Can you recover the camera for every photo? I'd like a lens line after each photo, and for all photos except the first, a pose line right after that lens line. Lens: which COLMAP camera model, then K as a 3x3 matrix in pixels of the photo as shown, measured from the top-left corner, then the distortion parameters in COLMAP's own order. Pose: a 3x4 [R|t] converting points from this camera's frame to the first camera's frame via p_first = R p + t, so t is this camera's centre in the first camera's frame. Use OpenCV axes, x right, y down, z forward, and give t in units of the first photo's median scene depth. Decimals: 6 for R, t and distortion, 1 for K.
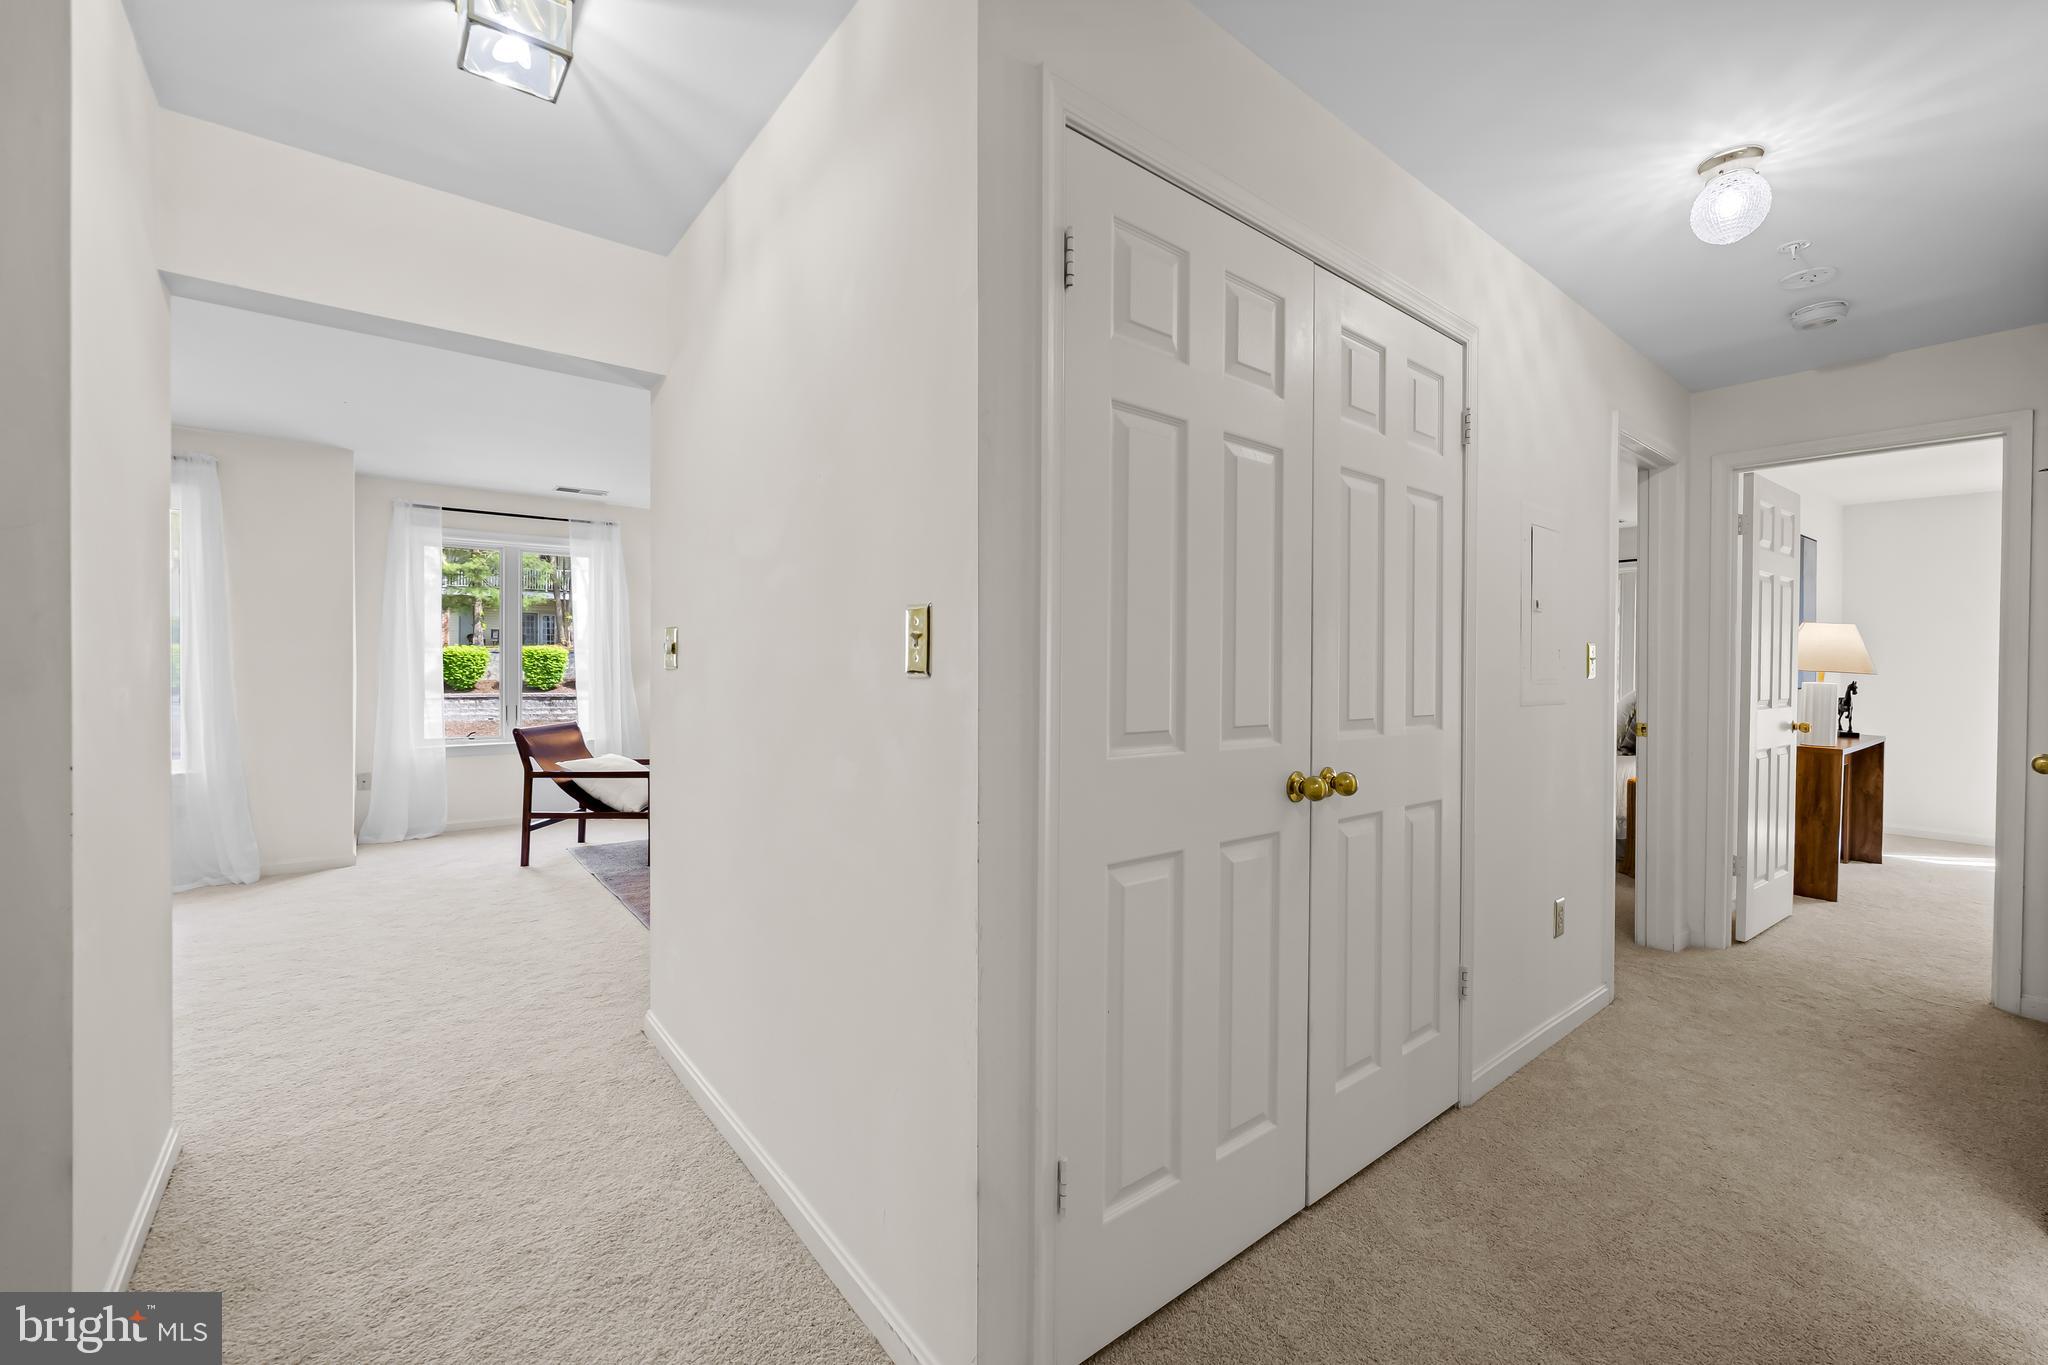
lens RADIAL K [[837.1, 0, 1029.7], [0, 837.1, 670.9], [0, 0, 1]] dist [-0.002239, -0.000151]
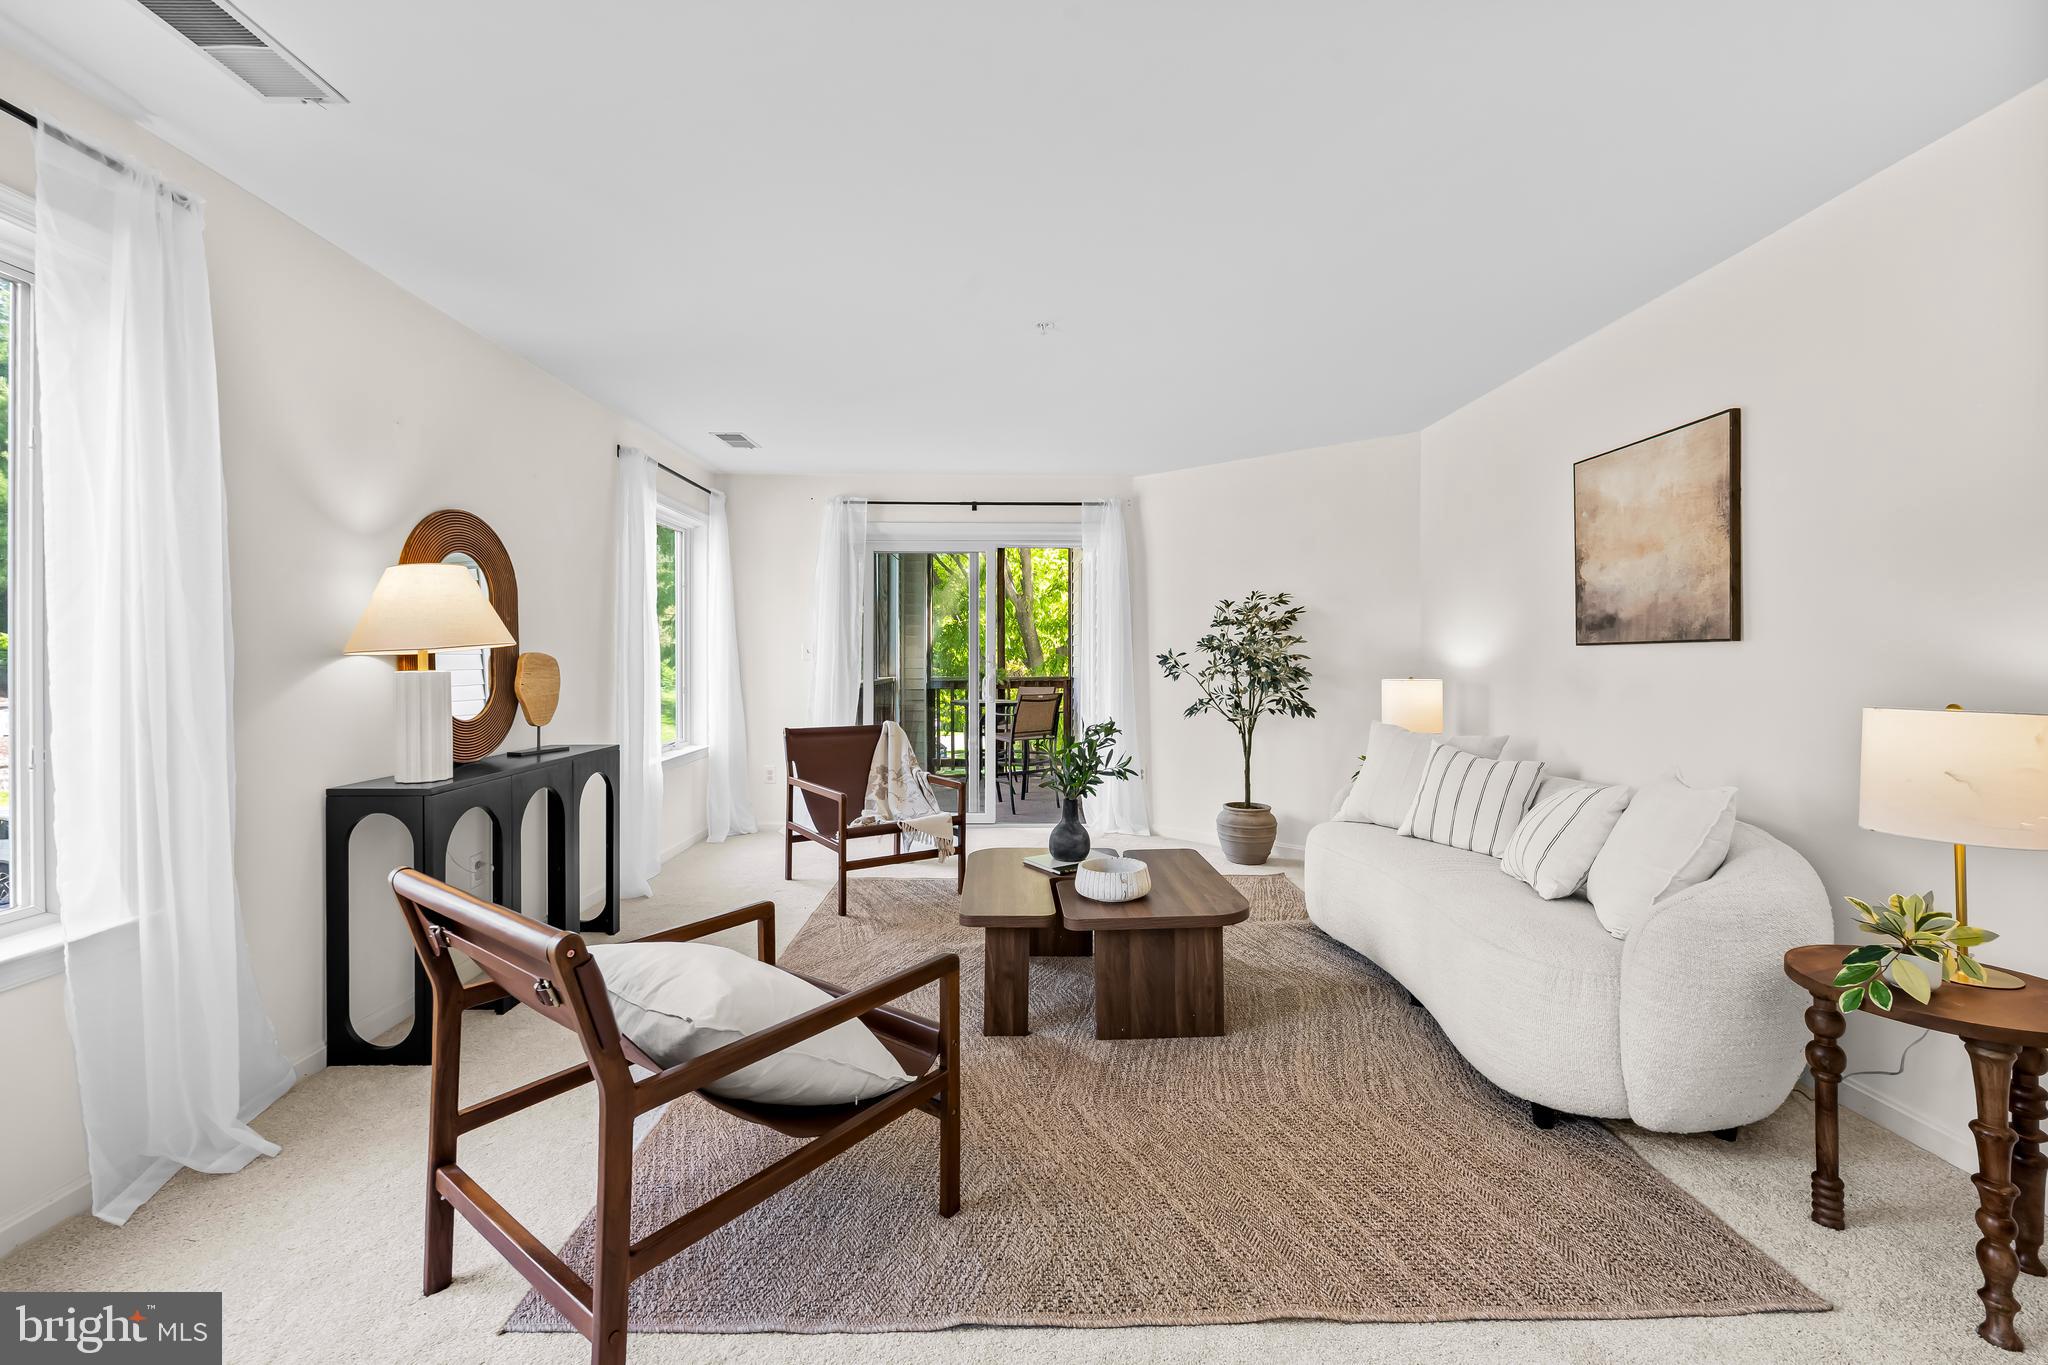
lens RADIAL K [[838.5, 0, 1025.0], [0, 838.5, 648.4], [0, 0, 1]] dist [-0.003703, 0.000070]
pose [[0.609439, -0.002106, 0.792830, -0.585677], [0.012452, 0.999899, -0.006916, -0.008460], [-0.792735, 0.014087, 0.609403, 0.607213]]
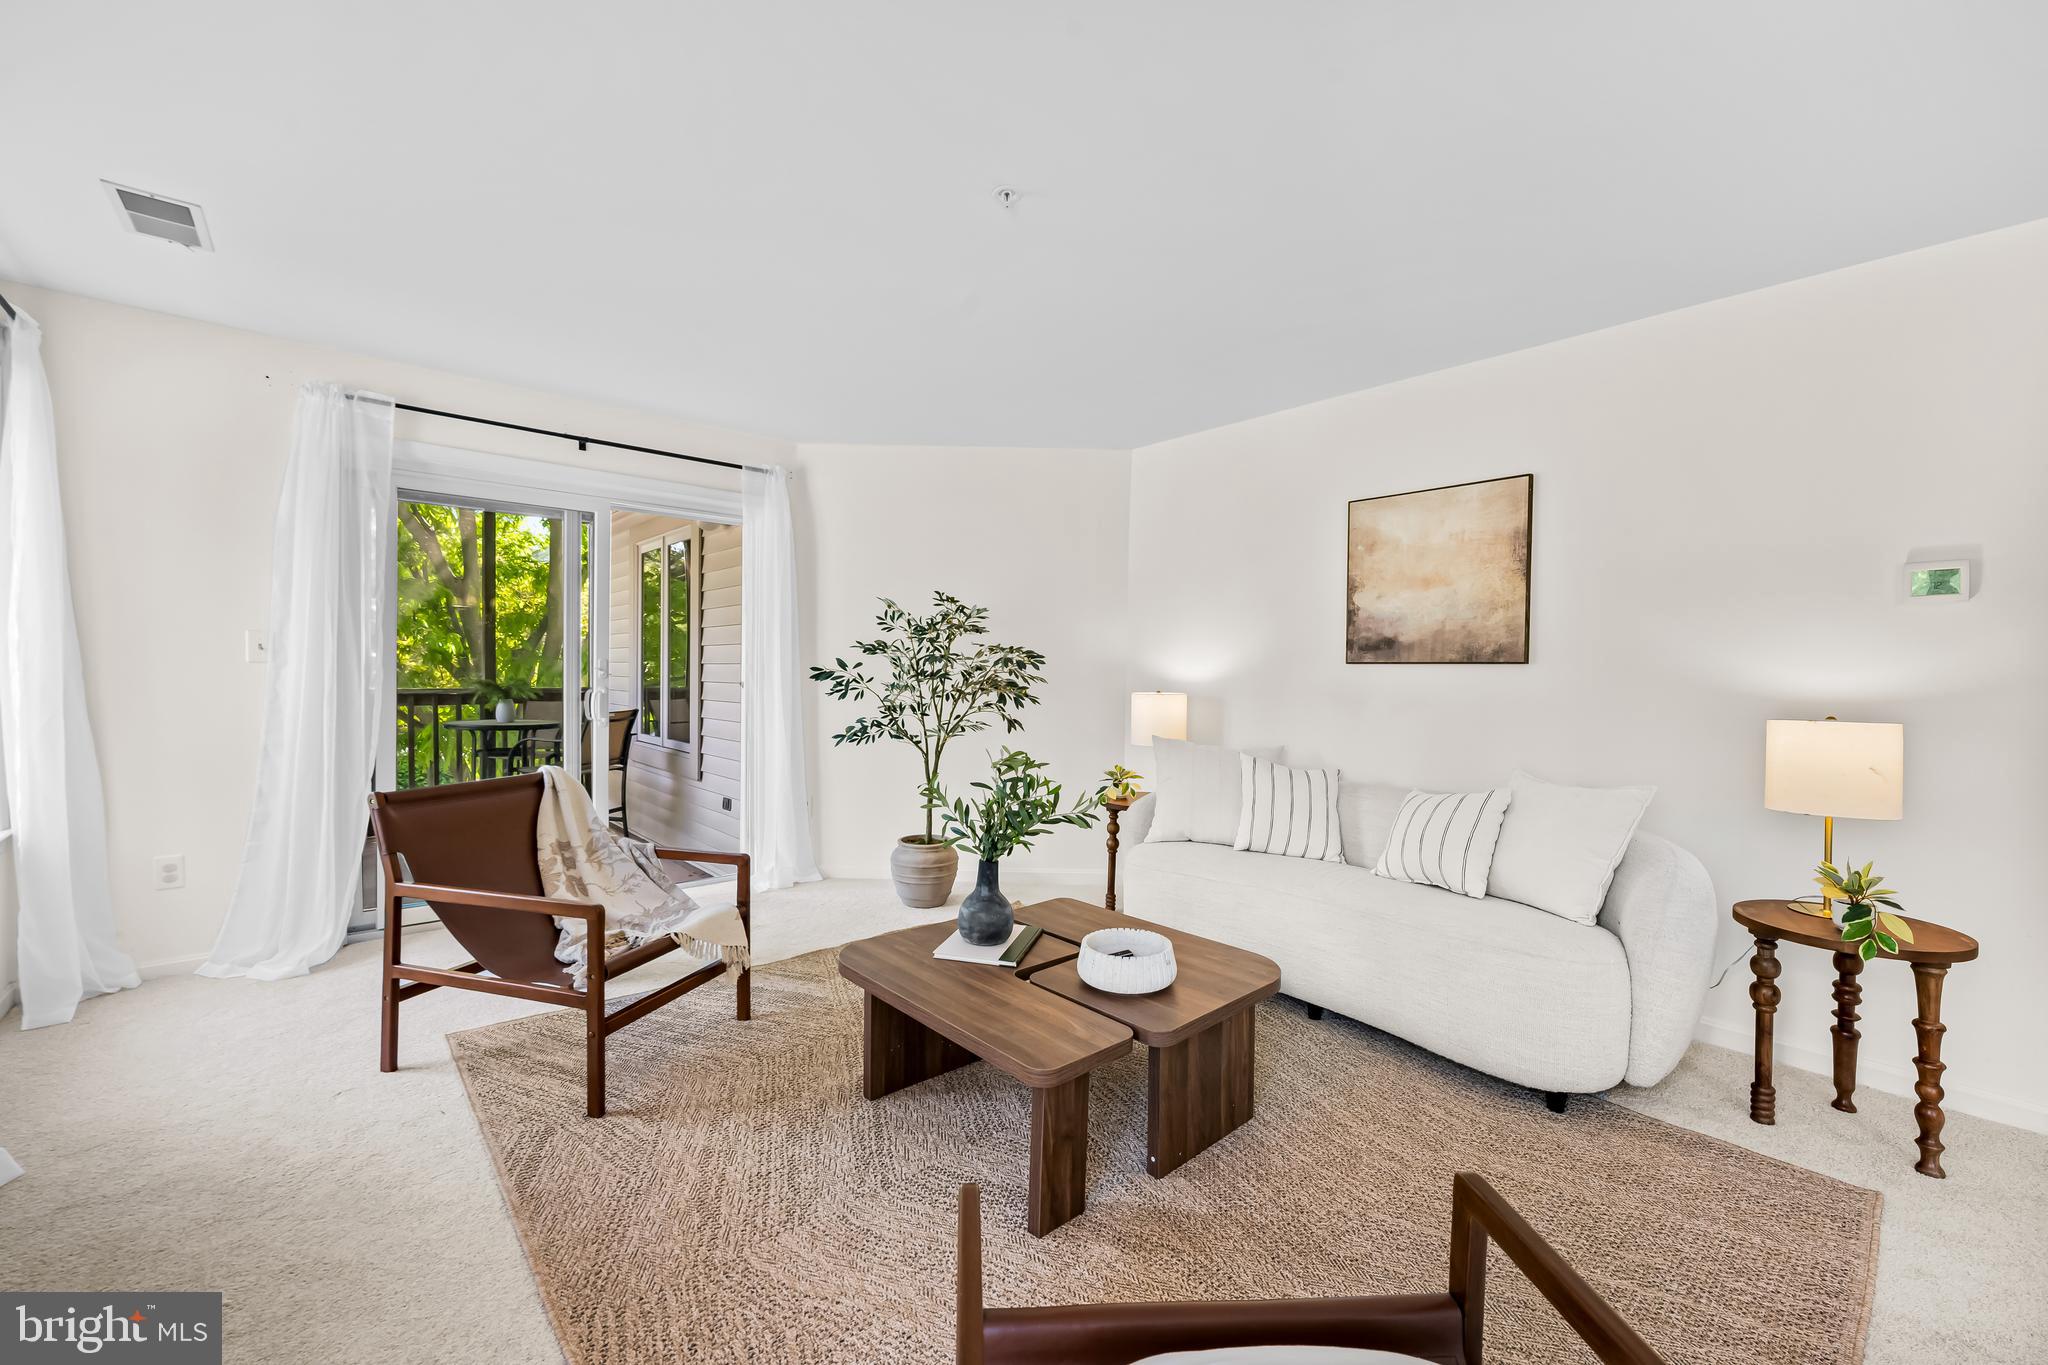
lens RADIAL K [[823.3, 0, 1015.1], [0, 823.3, 691.5], [0, 0, 1]] dist [-0.007537, -0.000338]
pose [[-0.043773, -0.038981, 0.998281, -0.530656], [-0.007532, 0.999223, 0.038687, -0.010772], [-0.999013, -0.005826, -0.044033, 0.914494]]
